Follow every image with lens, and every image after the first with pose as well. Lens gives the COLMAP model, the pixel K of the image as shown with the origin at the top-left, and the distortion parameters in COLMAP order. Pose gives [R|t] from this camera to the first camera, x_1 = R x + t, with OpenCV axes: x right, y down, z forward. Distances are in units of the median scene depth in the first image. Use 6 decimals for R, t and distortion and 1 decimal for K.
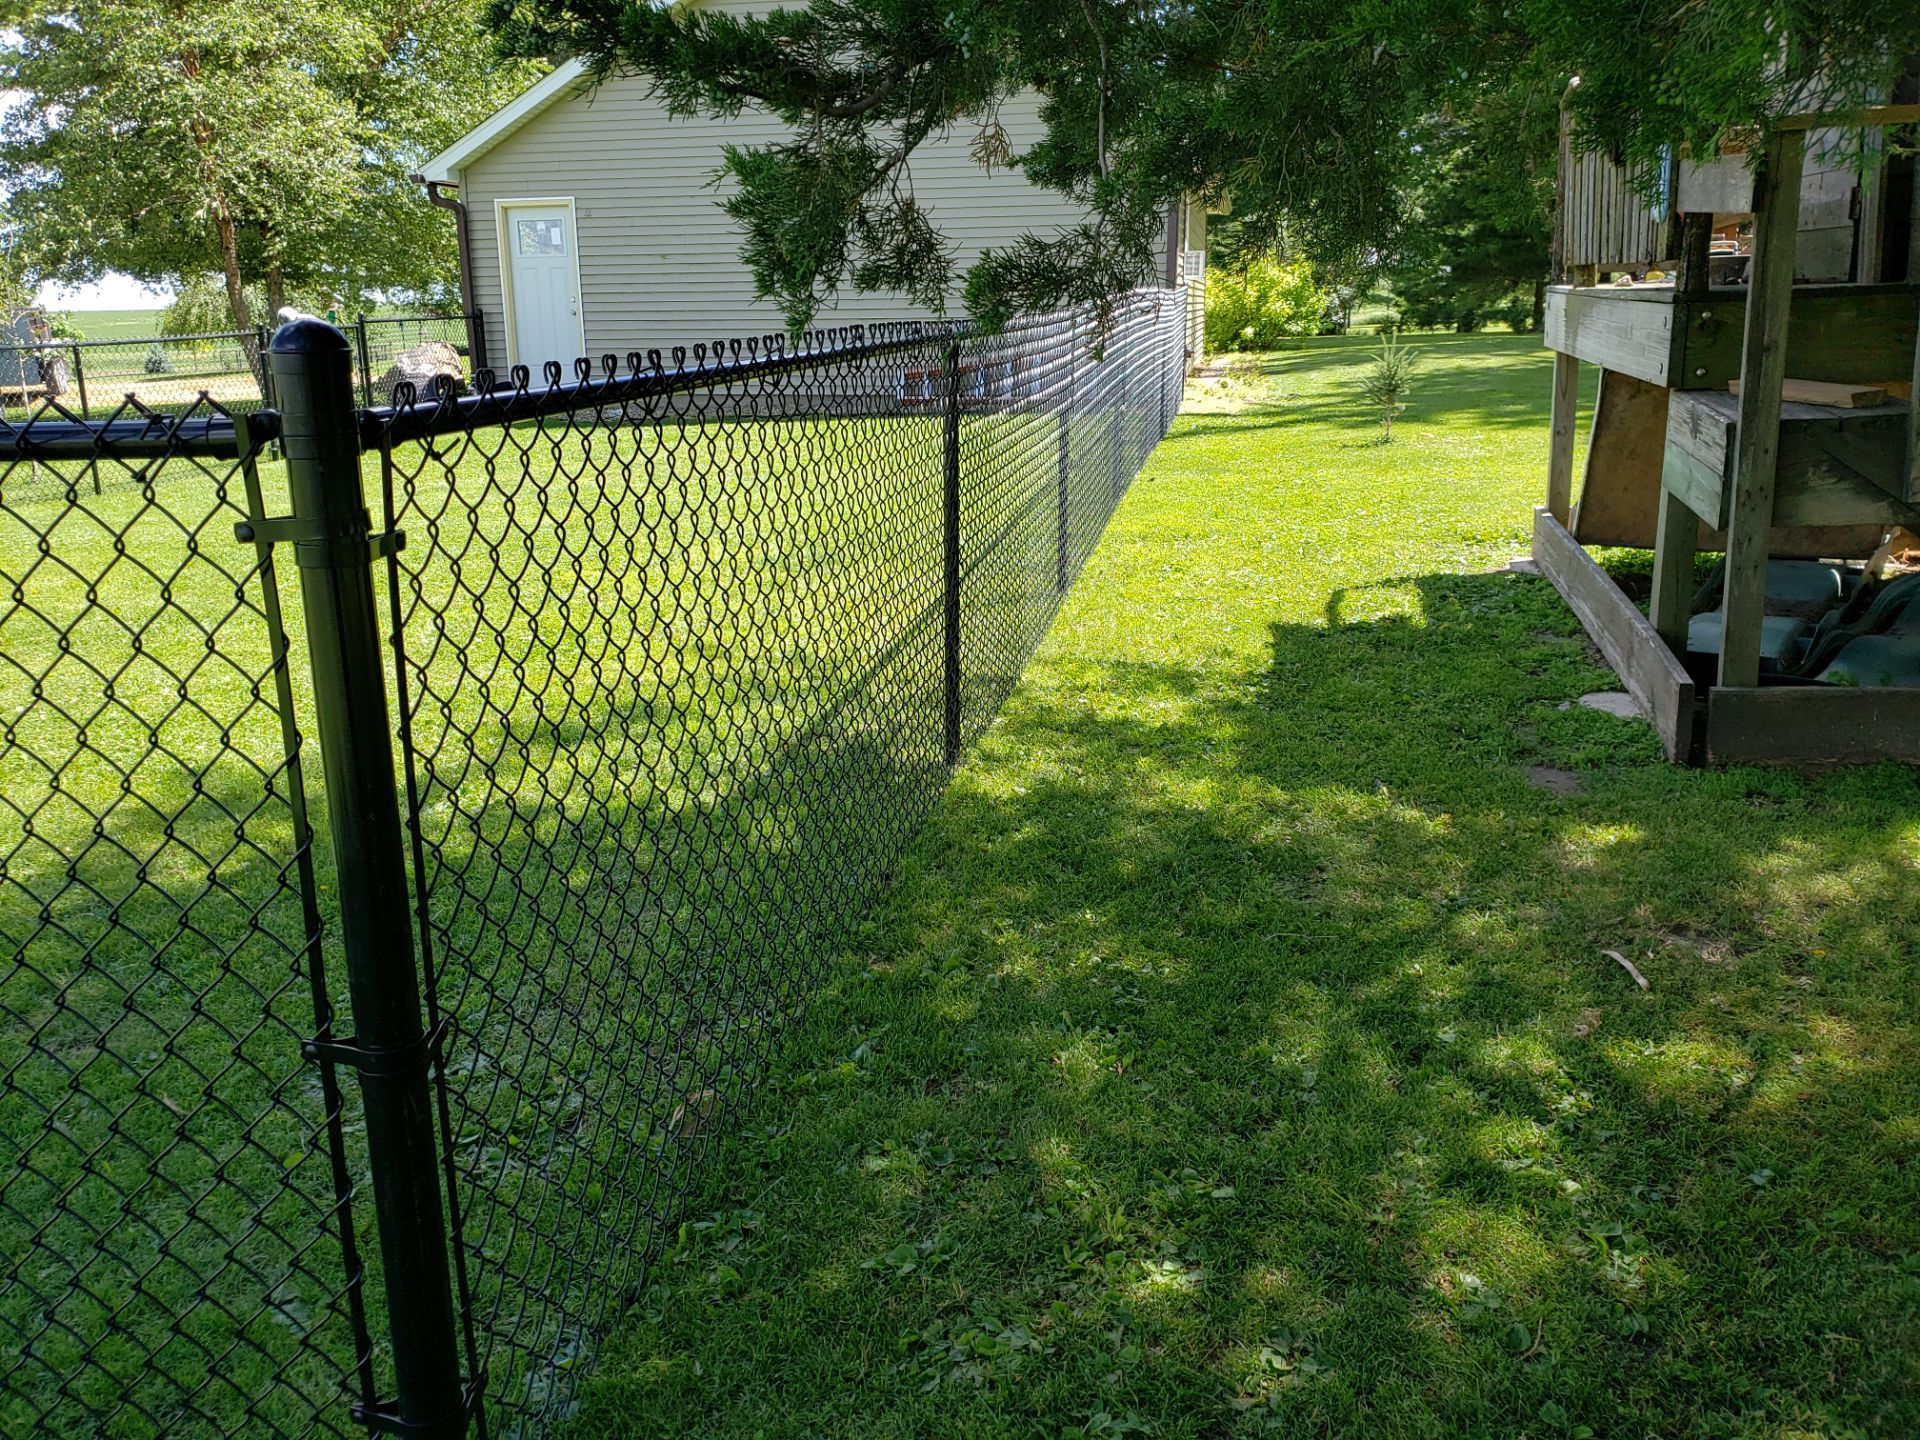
lens RADIAL K [[1438.9, 0, 962.9], [0, 1438.9, 660.4], [0, 0, 1]] dist [0.005352, 0.001693]
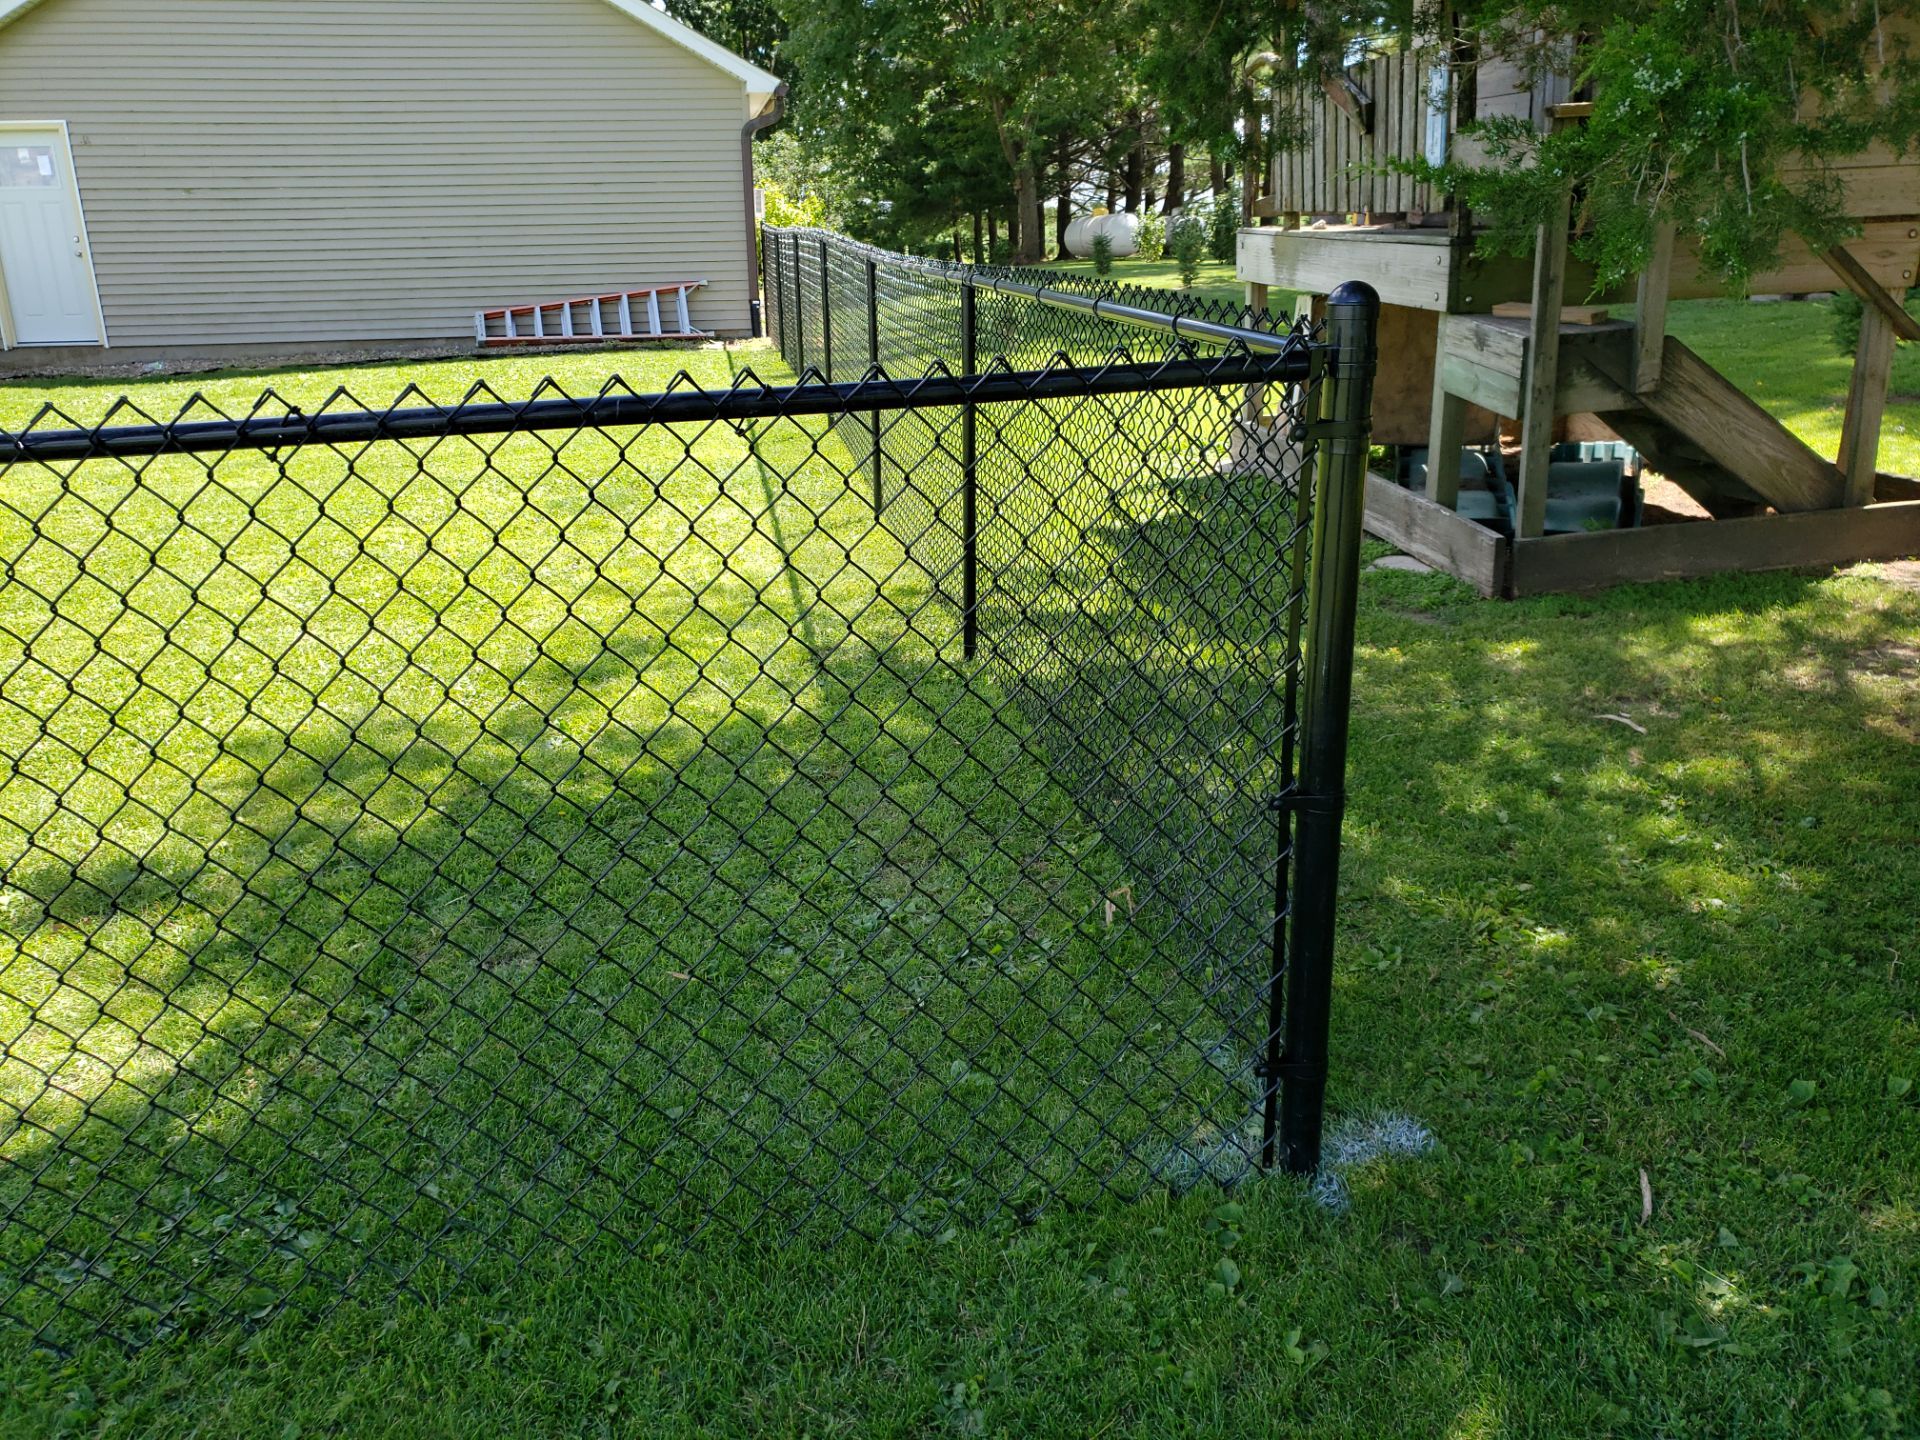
lens RADIAL K [[1438.9, 0, 962.9], [0, 1438.9, 660.4], [0, 0, 1]] dist [0.005352, 0.001693]
pose [[0.935526, -0.103674, 0.337703, -0.564126], [0.089264, 0.994320, 0.057968, 0.009864], [-0.341794, -0.024086, 0.939466, -0.101692]]
